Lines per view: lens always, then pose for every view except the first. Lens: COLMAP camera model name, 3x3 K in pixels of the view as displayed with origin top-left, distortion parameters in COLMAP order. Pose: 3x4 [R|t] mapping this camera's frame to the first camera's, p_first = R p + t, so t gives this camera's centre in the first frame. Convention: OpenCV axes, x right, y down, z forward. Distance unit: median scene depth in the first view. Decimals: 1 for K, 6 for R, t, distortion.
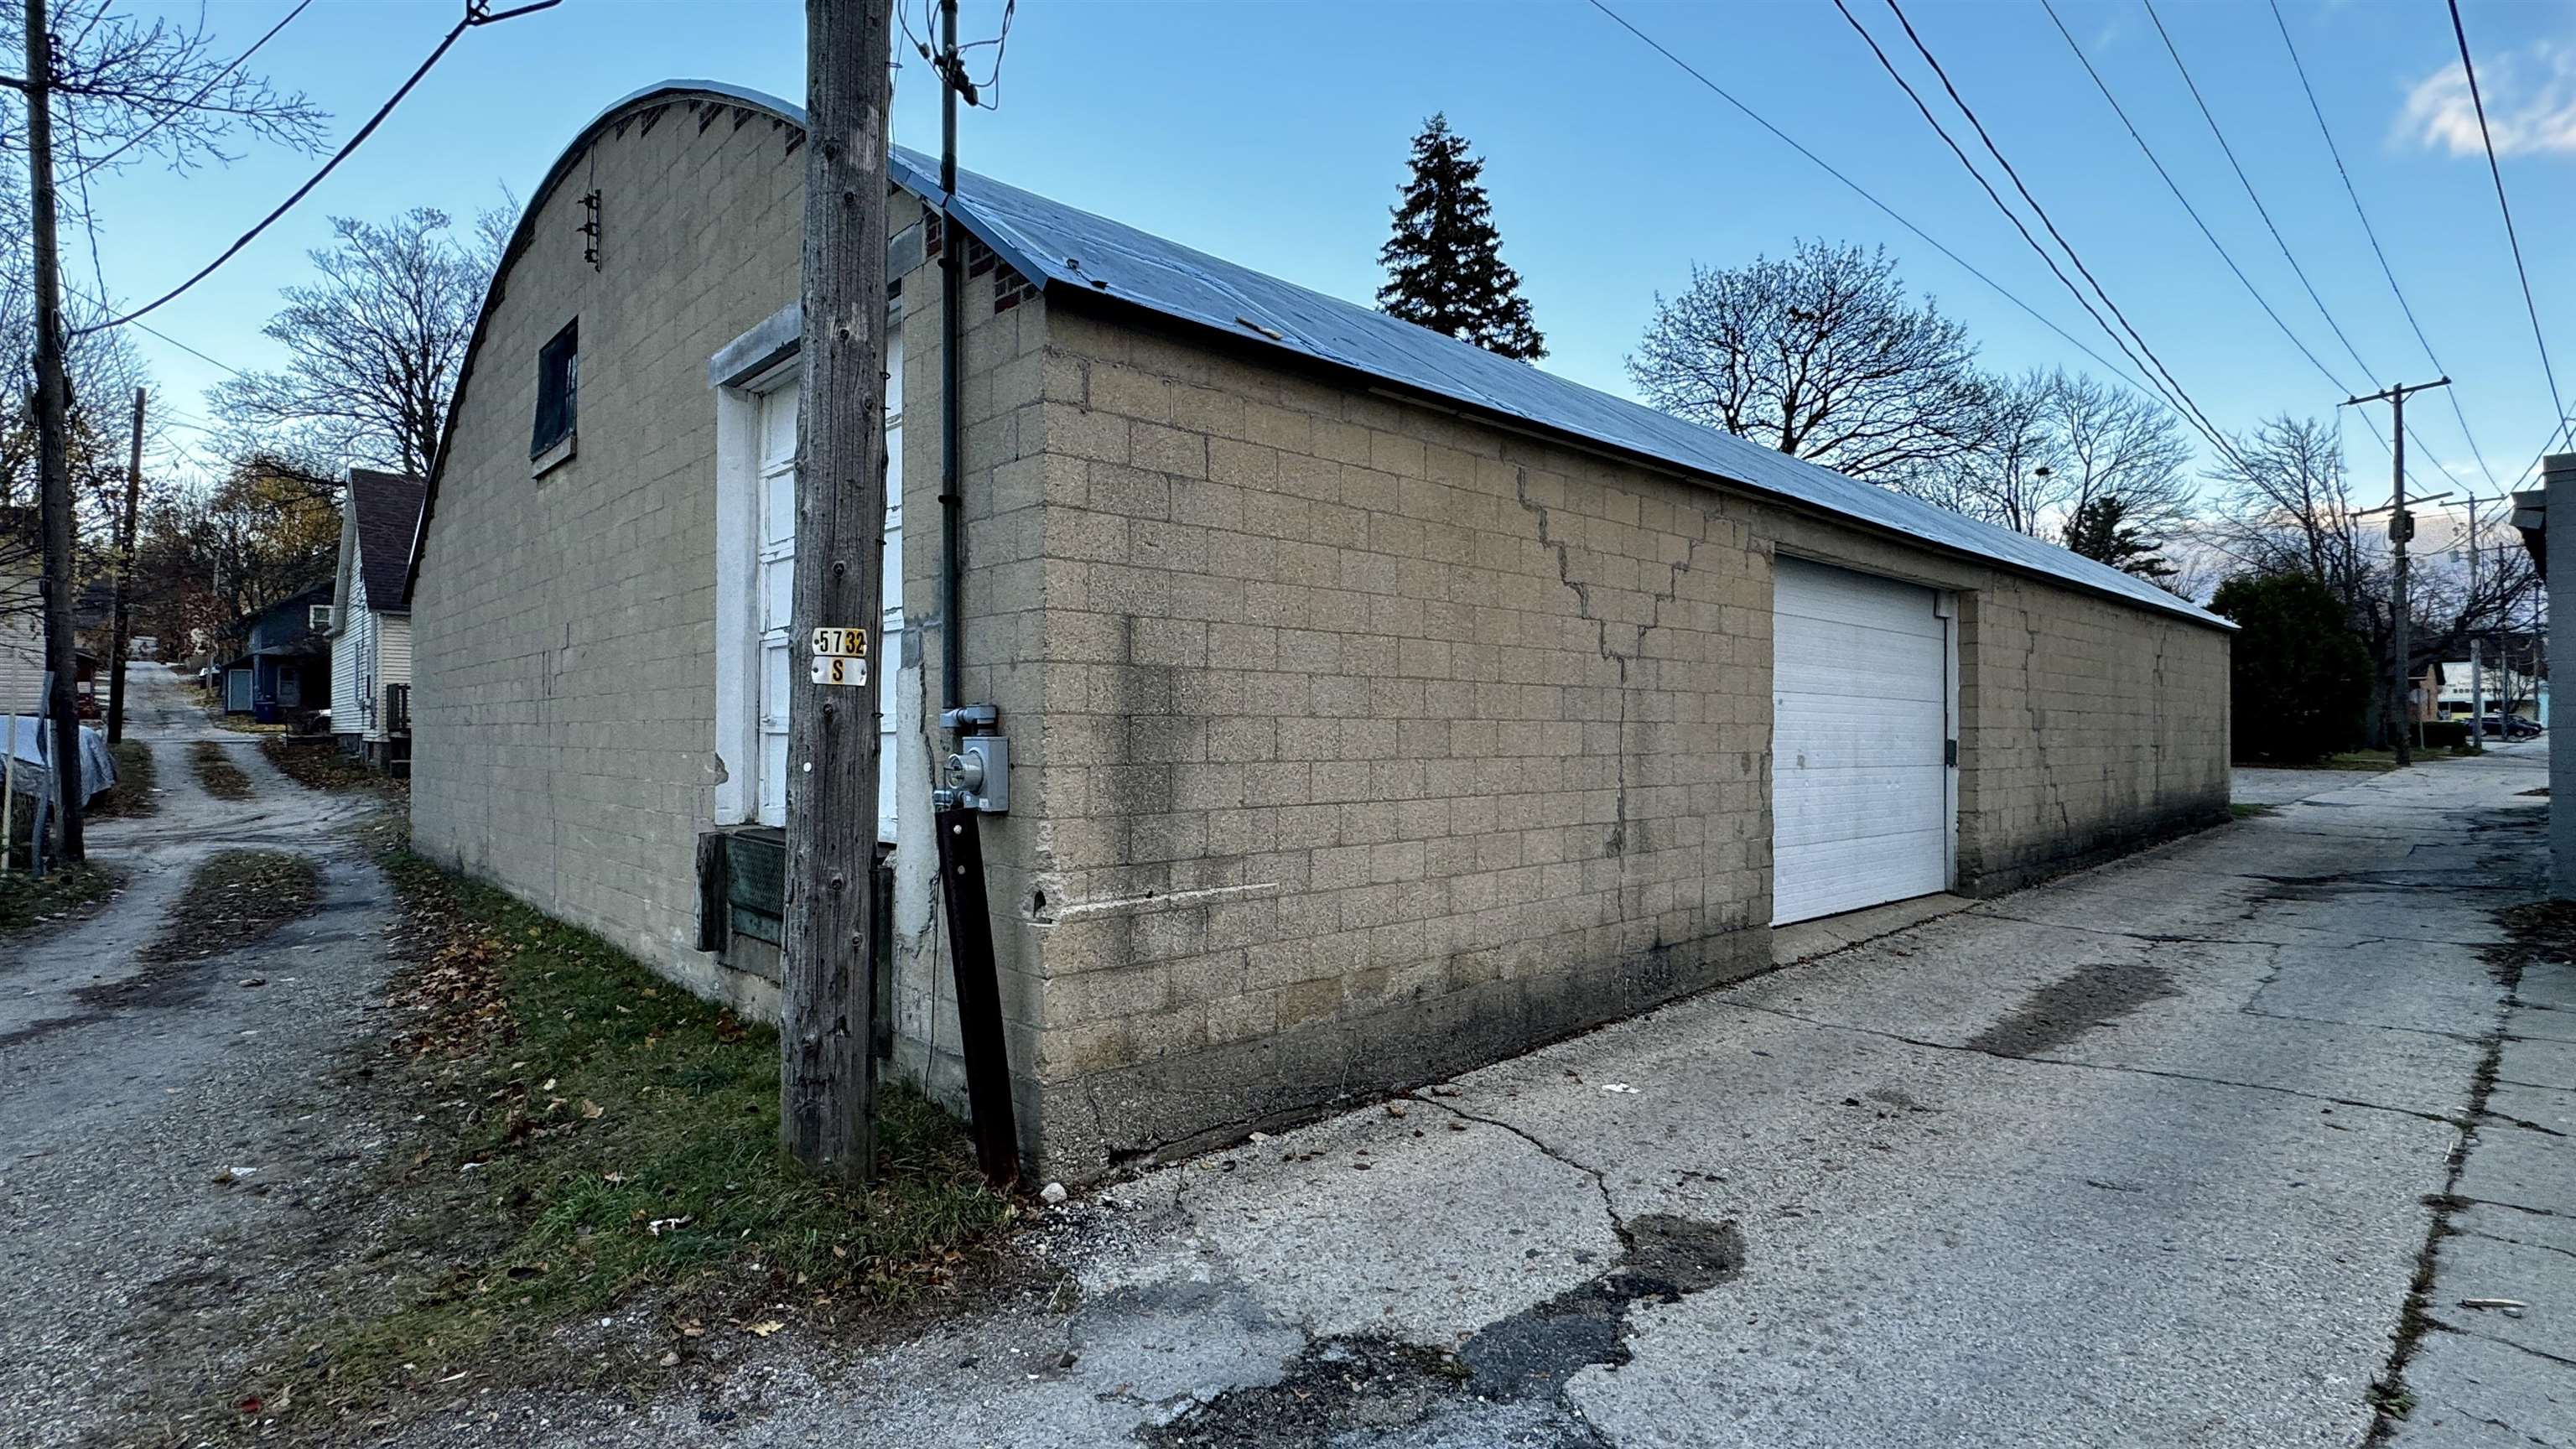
lens RADIAL K [[1225.5, 0, 1270.3], [0, 1225.5, 728.5], [0, 0, 1]] dist [0.020989, -0.000250]
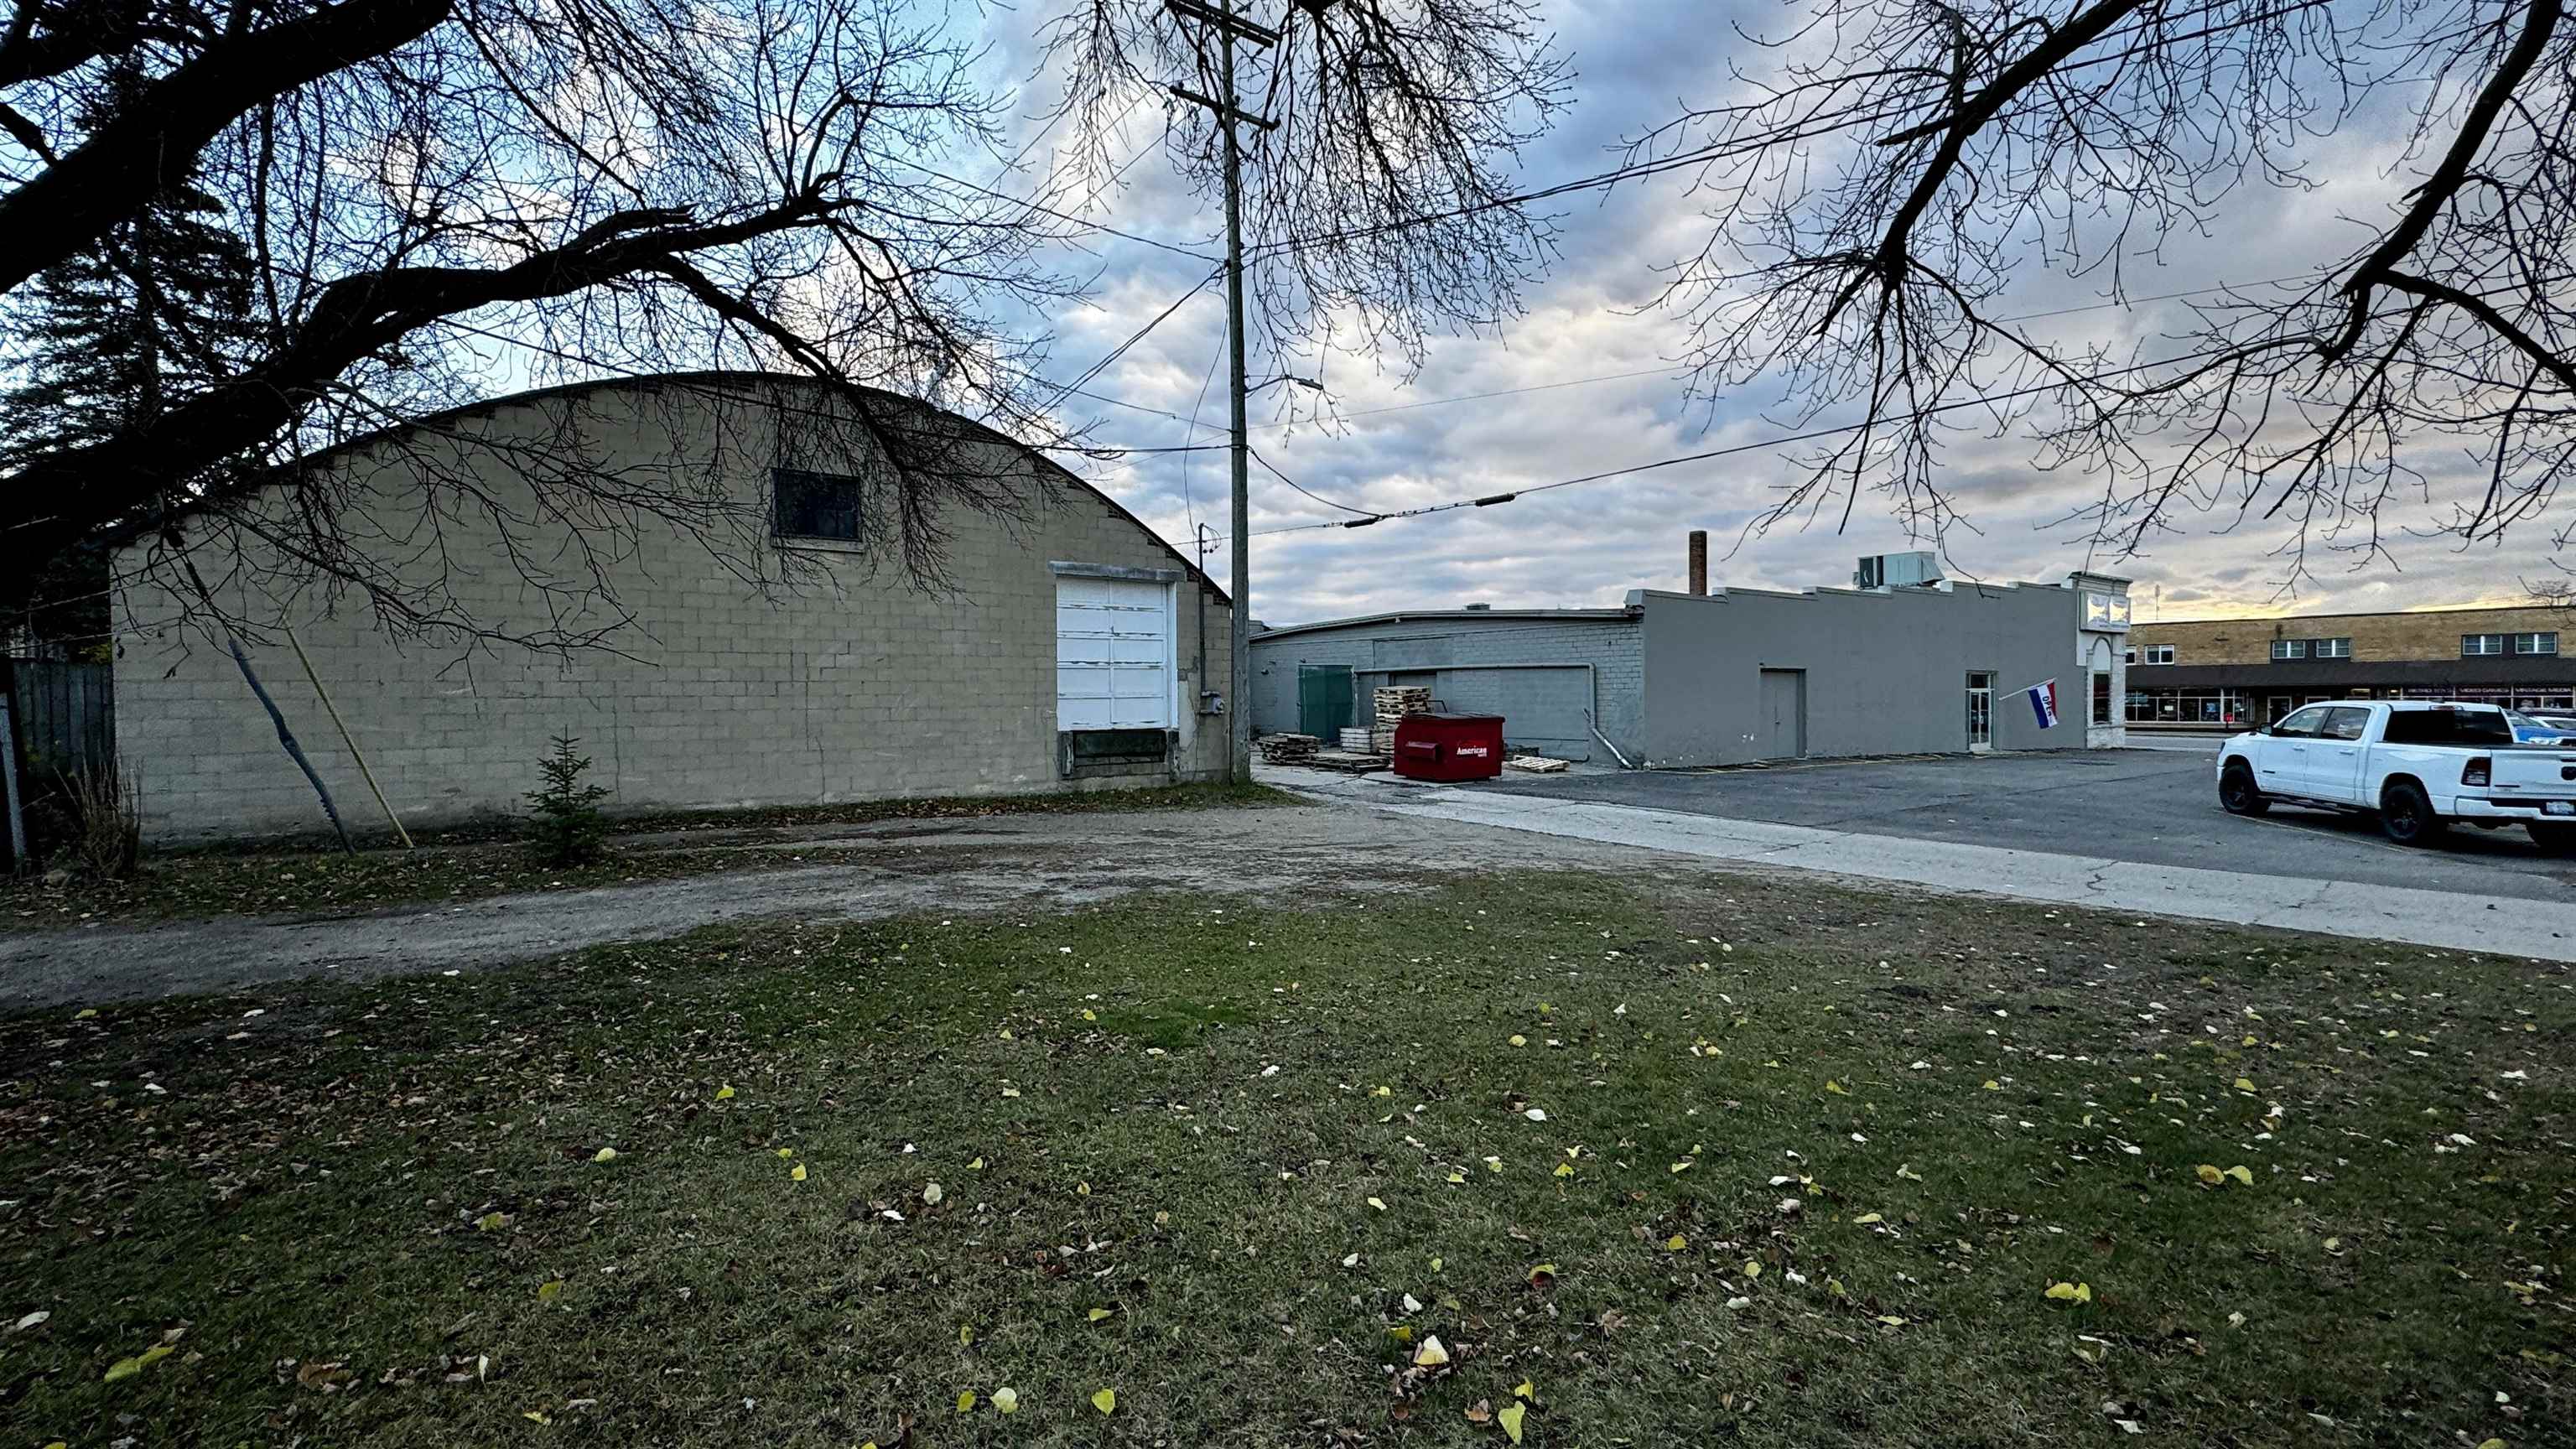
lens RADIAL K [[1225.5, 0, 1292.0], [0, 1225.5, 720.4], [0, 0, 1]] dist [0.020989, -0.000250]
pose [[0.025111, -0.018923, 0.999506, -0.782743], [0.007083, 0.999799, 0.018751, 0.001387], [-0.999660, 0.006608, 0.025240, 0.097084]]
